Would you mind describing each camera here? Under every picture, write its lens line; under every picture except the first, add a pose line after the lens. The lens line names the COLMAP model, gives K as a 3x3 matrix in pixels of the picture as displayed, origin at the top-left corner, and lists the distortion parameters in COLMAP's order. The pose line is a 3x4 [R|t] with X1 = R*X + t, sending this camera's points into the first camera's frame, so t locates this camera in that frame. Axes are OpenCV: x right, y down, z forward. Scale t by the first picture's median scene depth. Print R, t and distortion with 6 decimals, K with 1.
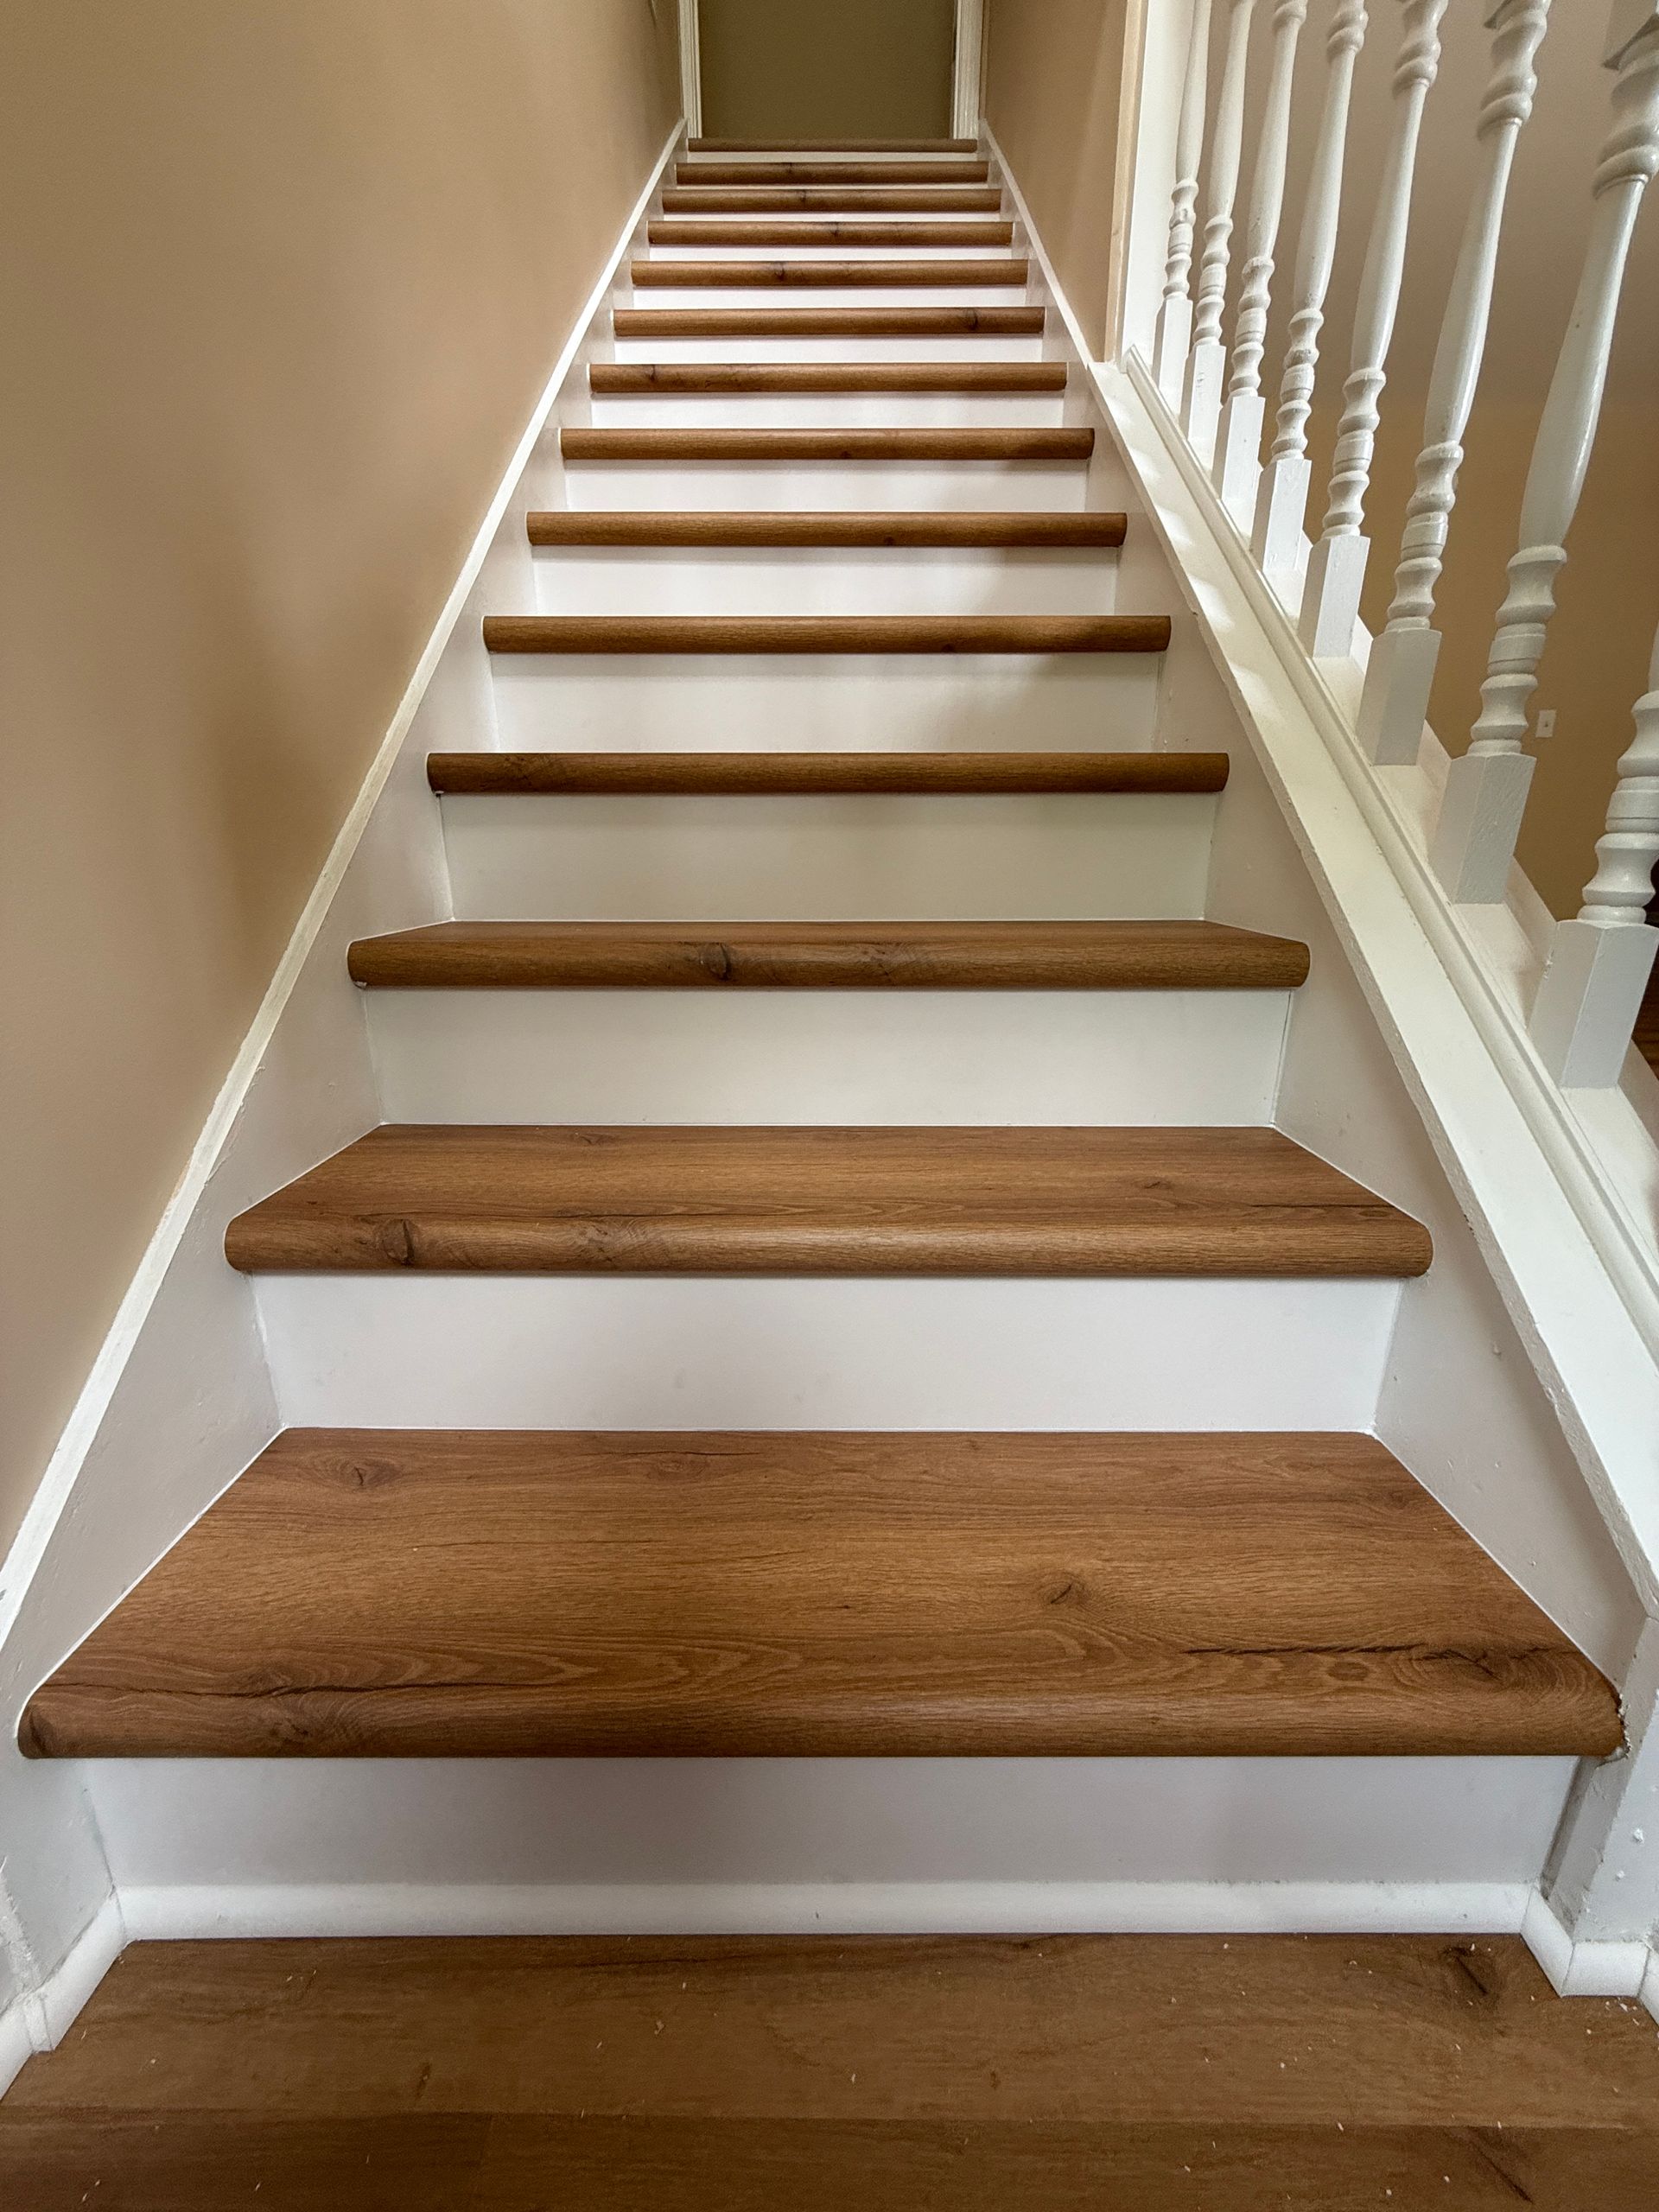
lens RADIAL K [[886.4, 0, 818.7], [0, 886.4, 1104.1], [0, 0, 1]] dist [0.003175, -0.000820]
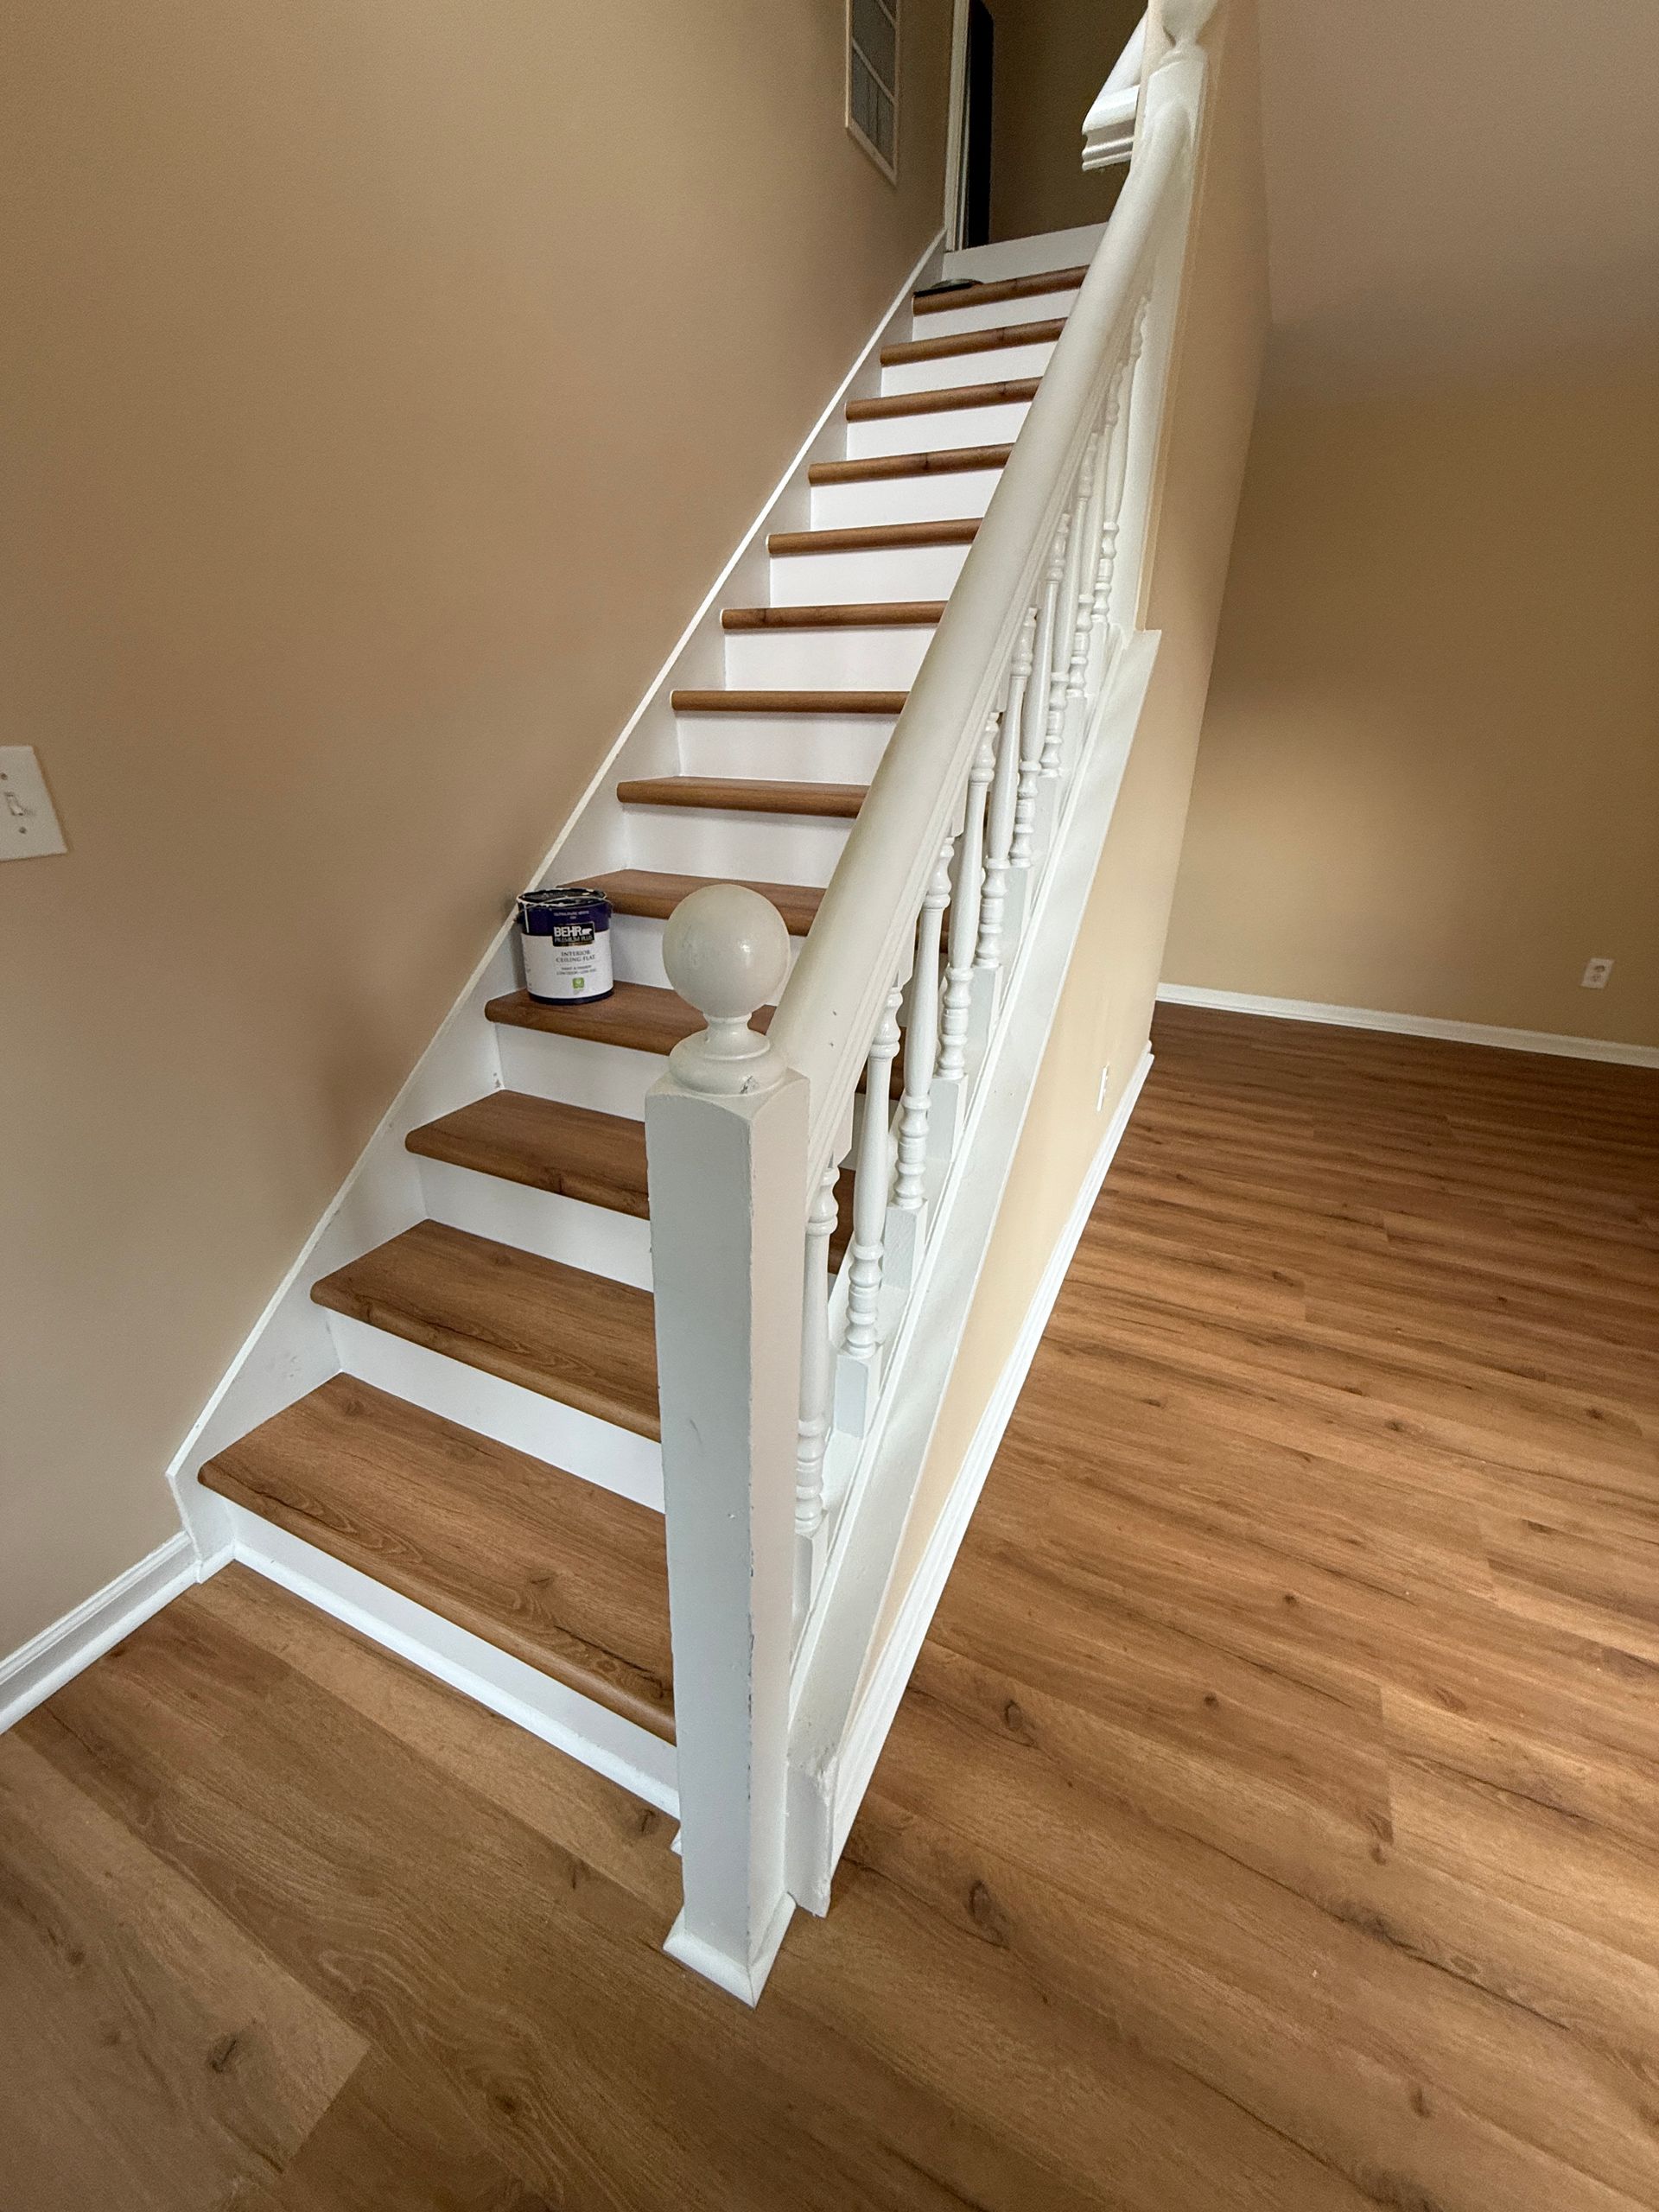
lens RADIAL K [[886.4, 0, 837.1], [0, 886.4, 1109.2], [0, 0, 1]] dist [0.003175, -0.000820]
pose [[0.904378, 0.193332, -0.380424, 1.615427], [-0.147532, 0.978166, 0.146377, -1.023131], [0.400417, -0.076256, 0.913154, -0.588067]]
